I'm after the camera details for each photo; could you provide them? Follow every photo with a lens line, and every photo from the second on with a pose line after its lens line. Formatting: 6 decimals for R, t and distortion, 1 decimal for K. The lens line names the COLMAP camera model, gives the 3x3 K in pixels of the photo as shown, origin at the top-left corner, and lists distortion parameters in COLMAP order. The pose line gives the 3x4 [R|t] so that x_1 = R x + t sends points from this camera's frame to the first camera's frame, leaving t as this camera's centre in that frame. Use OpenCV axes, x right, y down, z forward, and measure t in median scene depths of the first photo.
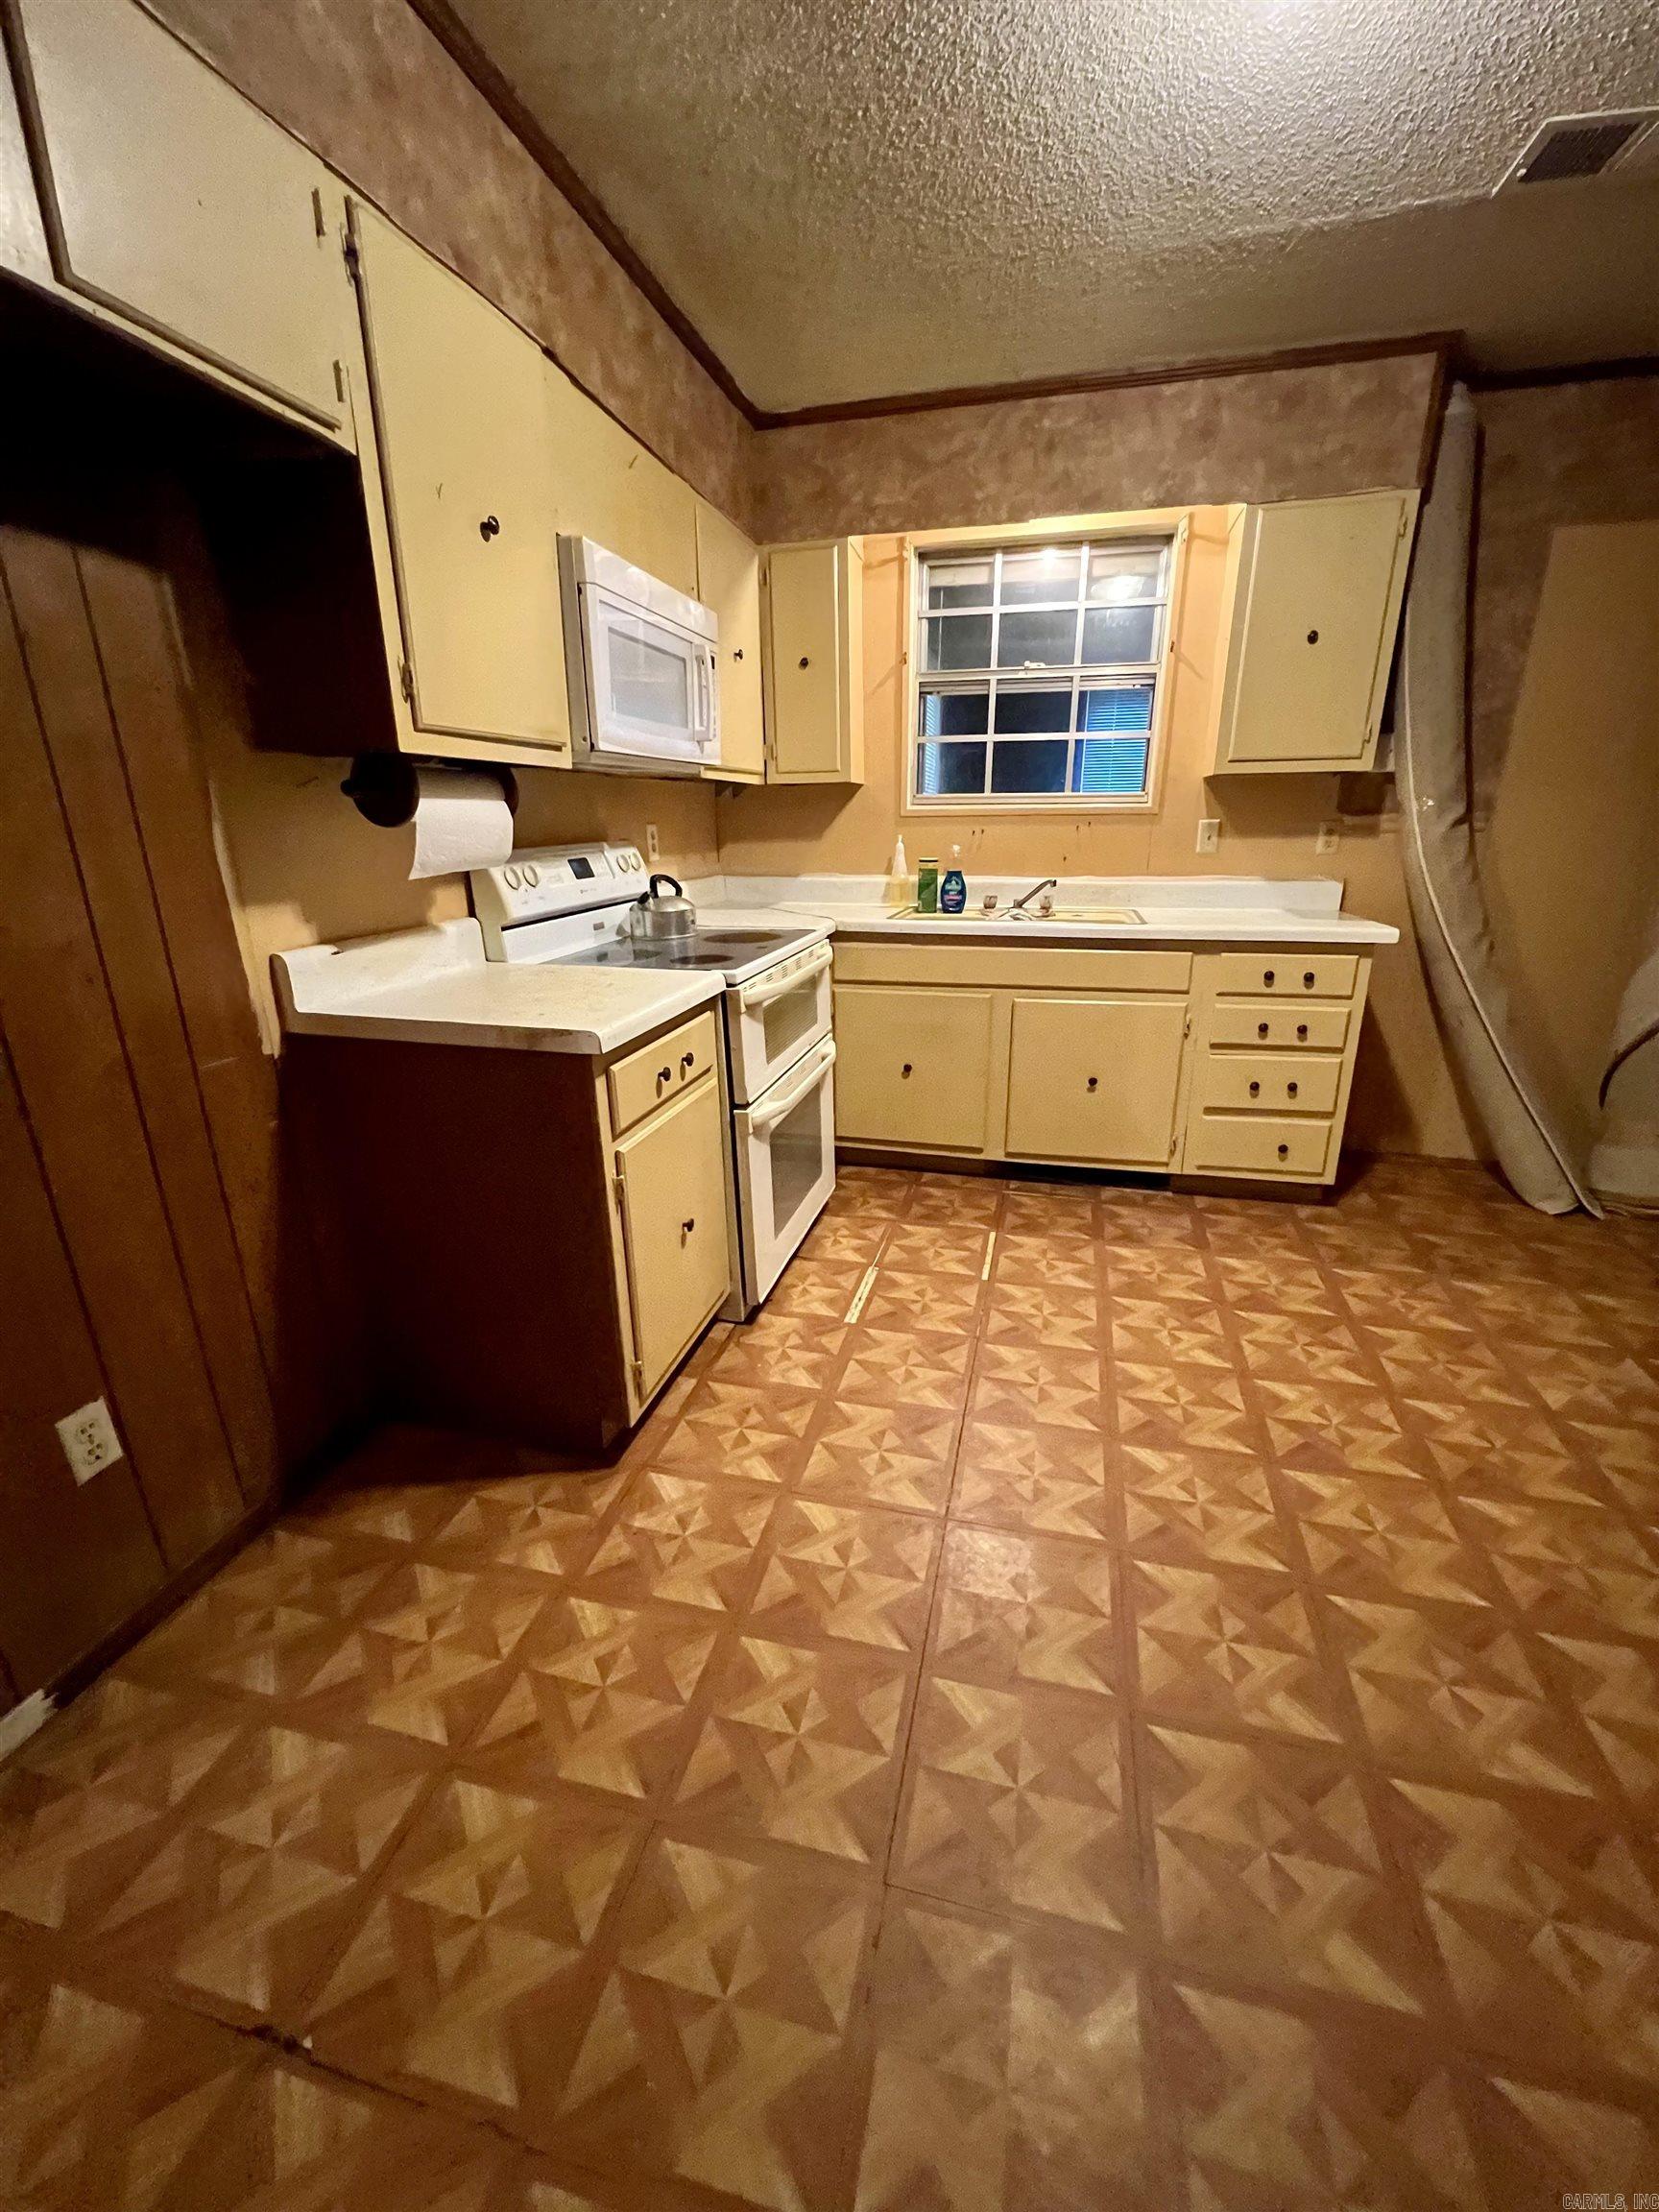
lens RADIAL K [[881.0, 0, 827.6], [0, 881.0, 1113.8], [0, 0, 1]] dist [-0.004116, 0.001091]
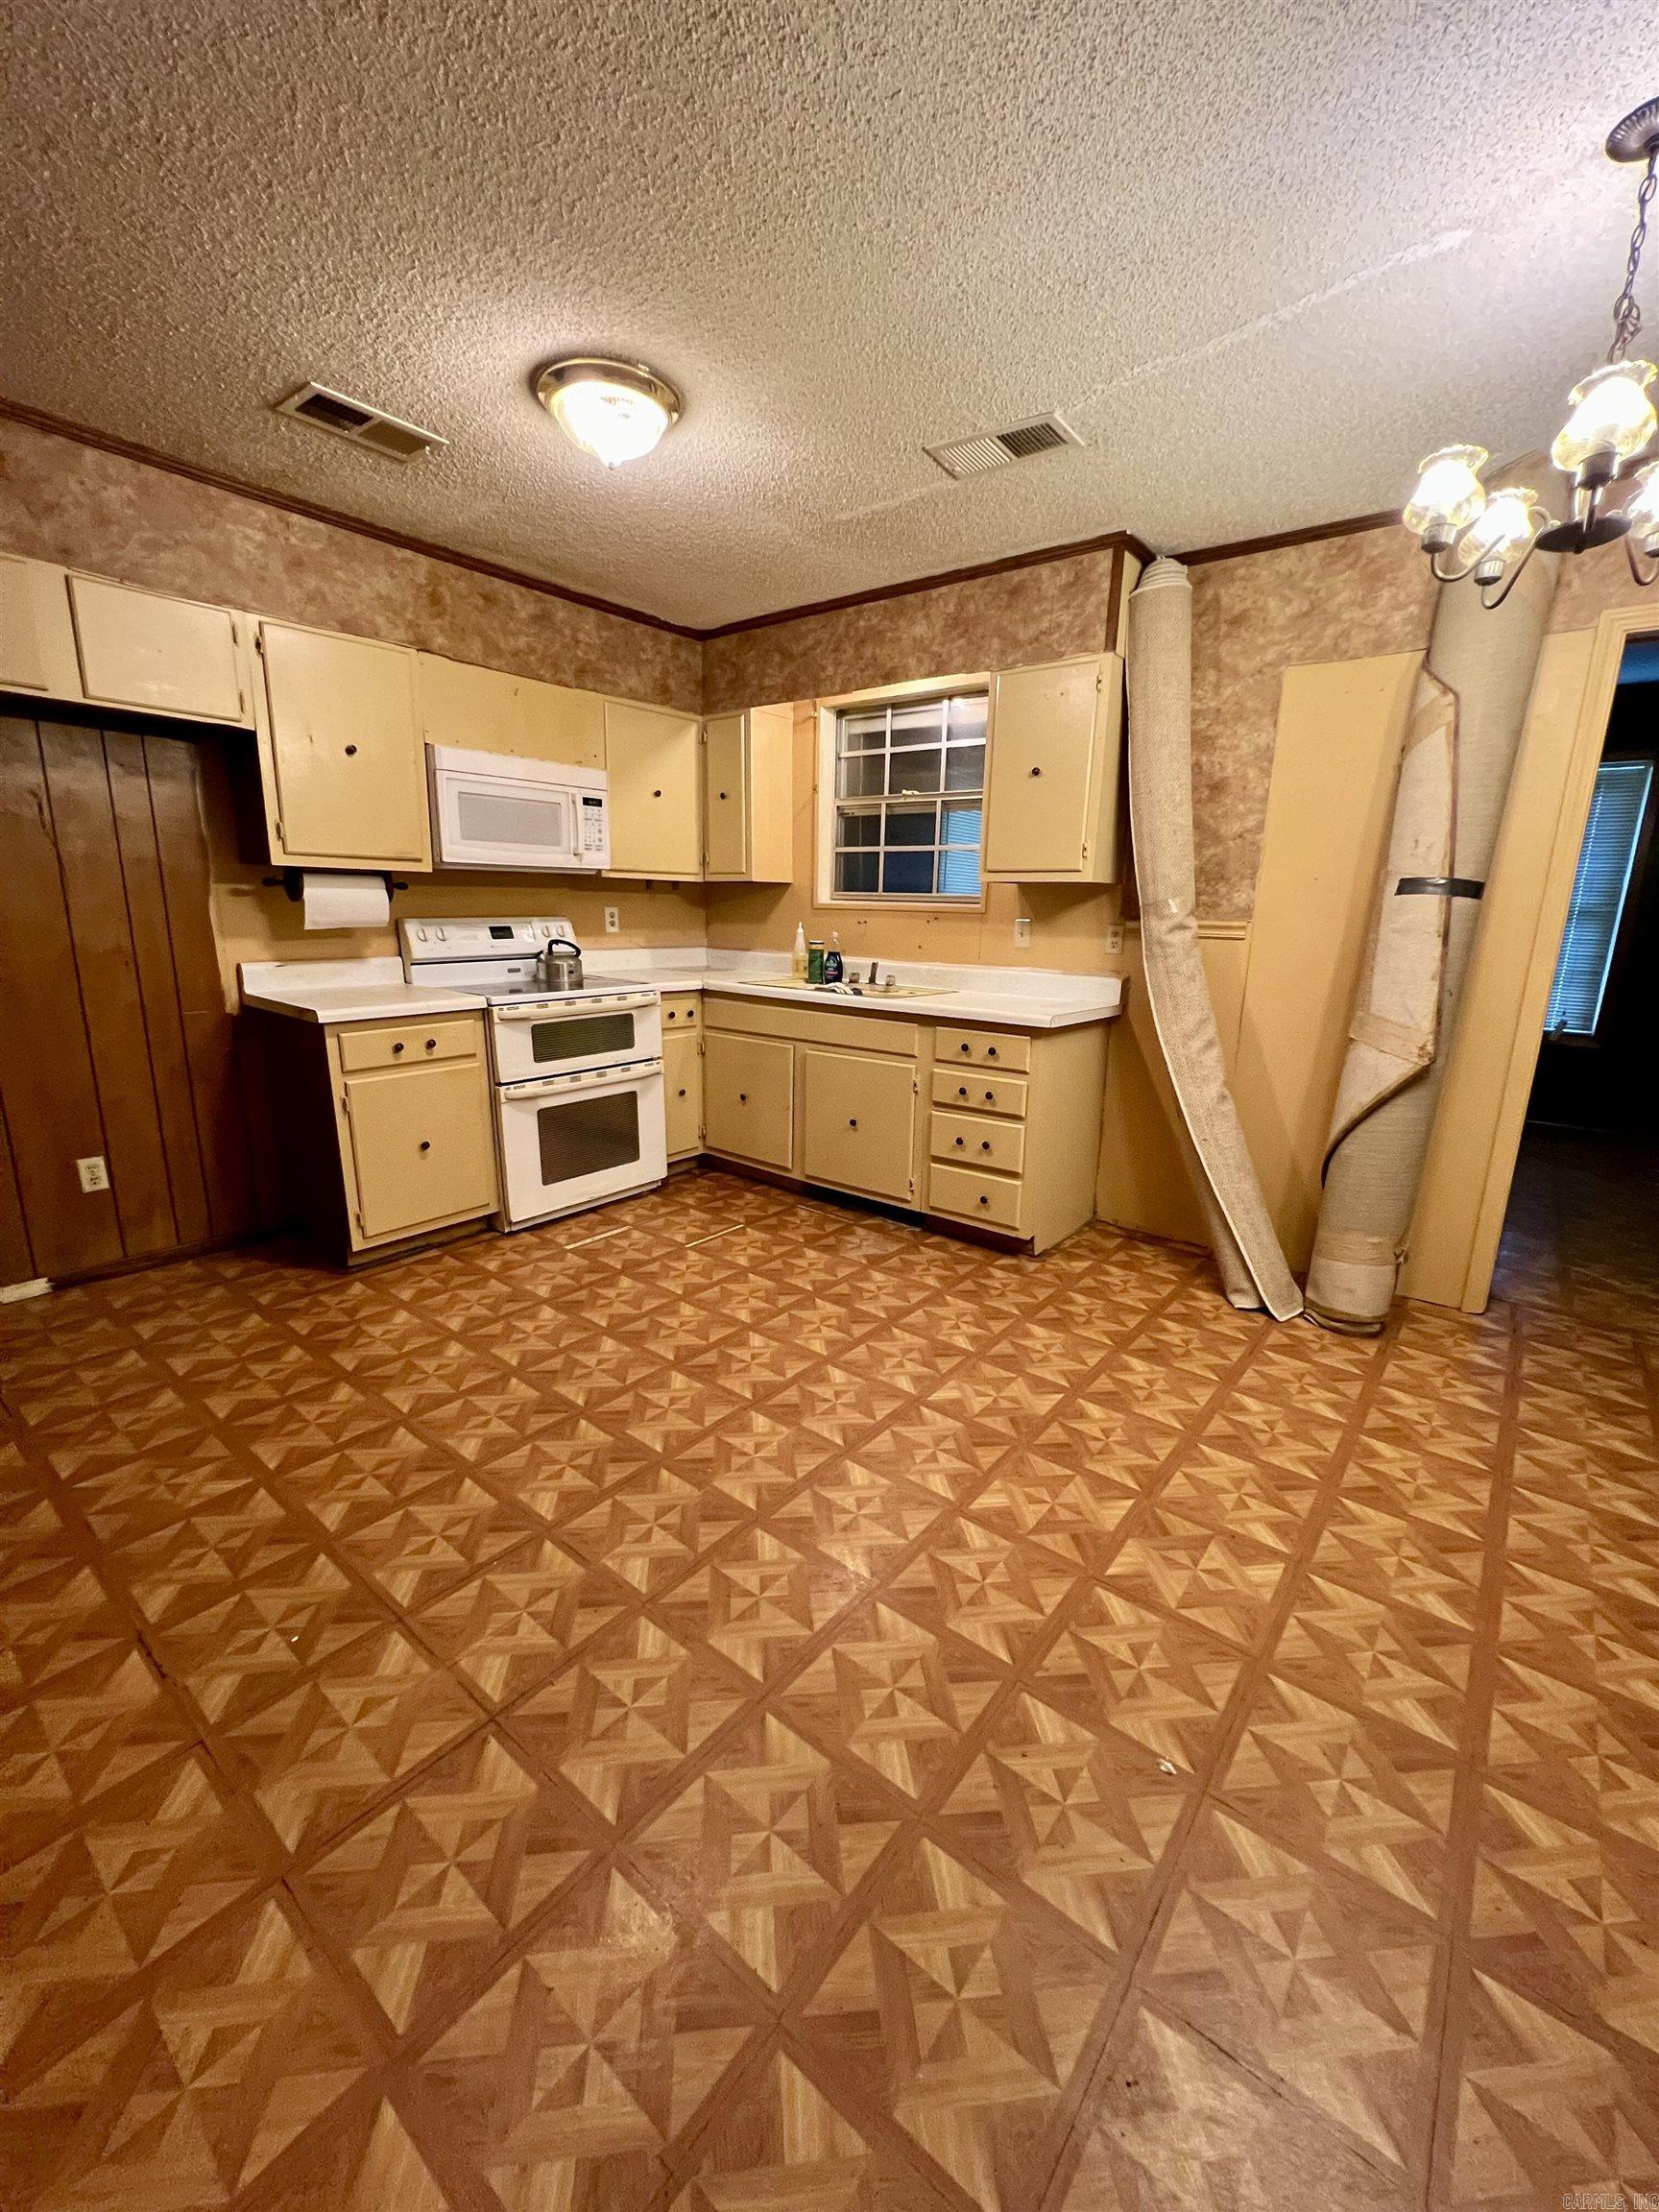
lens RADIAL K [[881.0, 0, 829.1], [0, 881.0, 1114.2], [0, 0, 1]] dist [-0.004116, 0.001091]
pose [[0.909761, 0.126454, -0.395404, 0.786799], [-0.162048, 0.985088, -0.057806, 0.029133], [0.382198, 0.116664, 0.916687, -0.144208]]
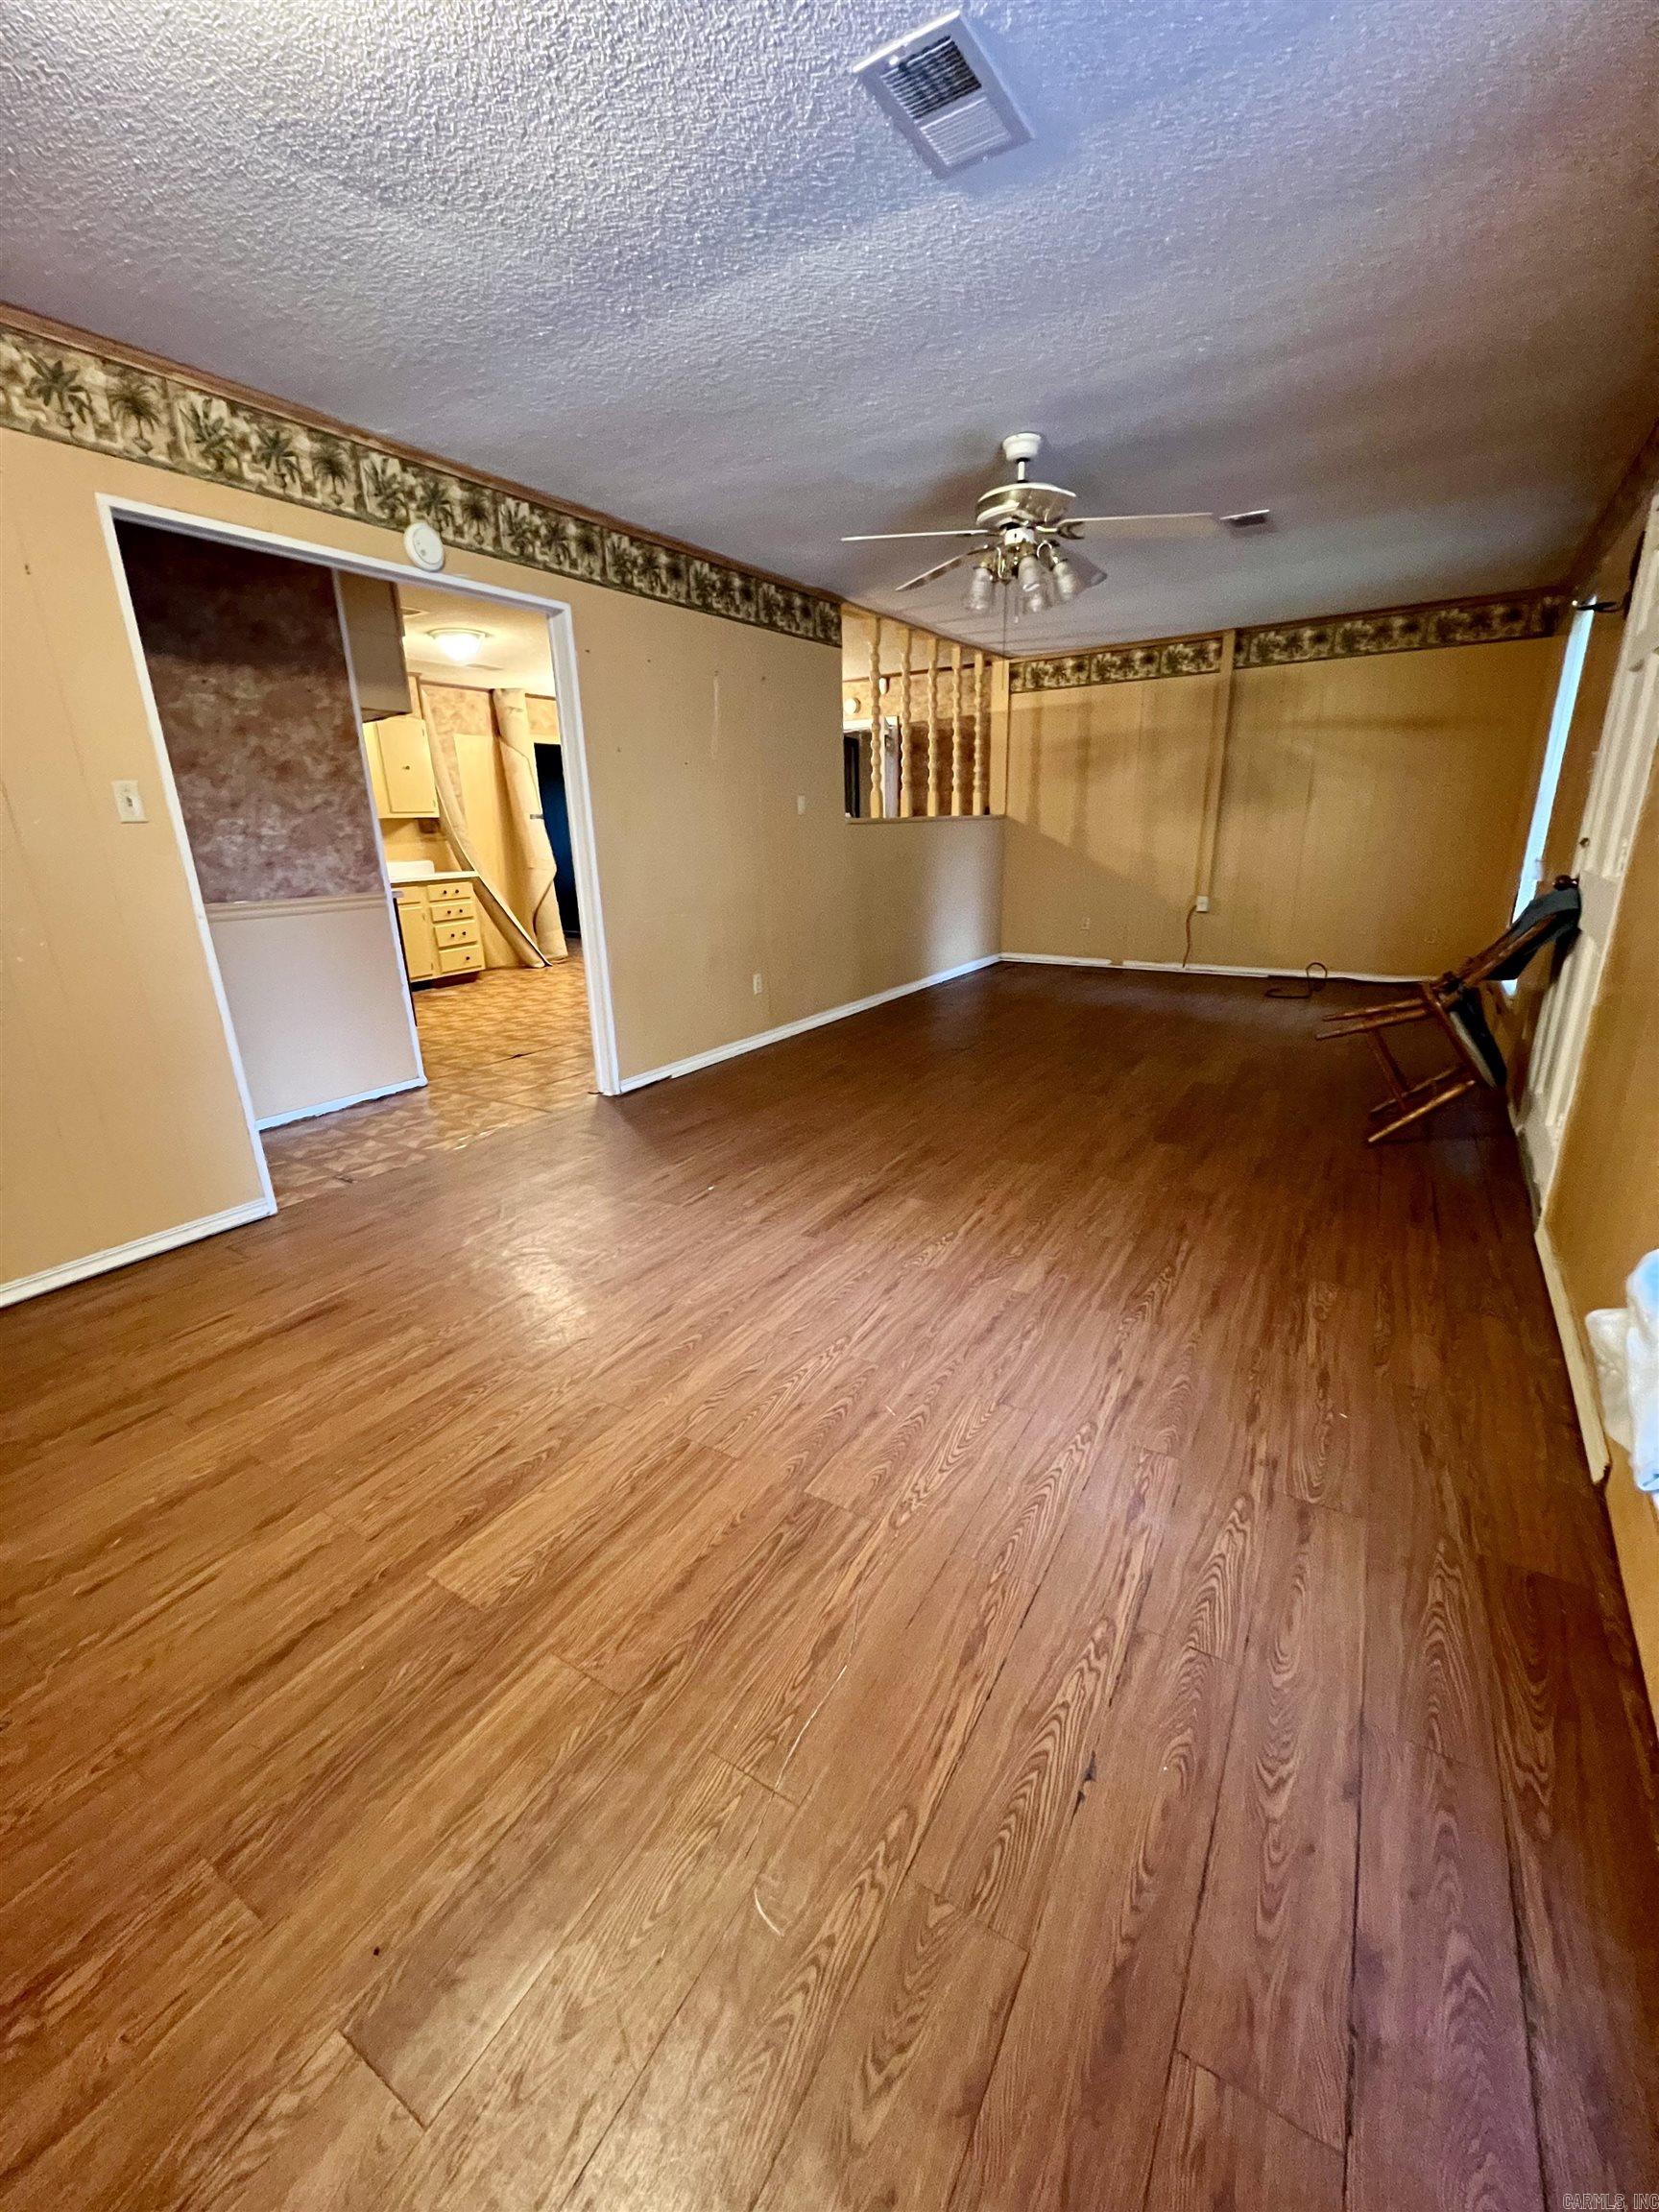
lens RADIAL K [[881.0, 0, 834.0], [0, 881.0, 1098.1], [0, 0, 1]] dist [-0.004116, 0.001091]
pose [[0.303950, -0.284471, 0.909225, -1.664789], [0.325229, 0.928028, 0.181632, 0.305364], [-0.895456, 0.240499, 0.374592, -0.863160]]
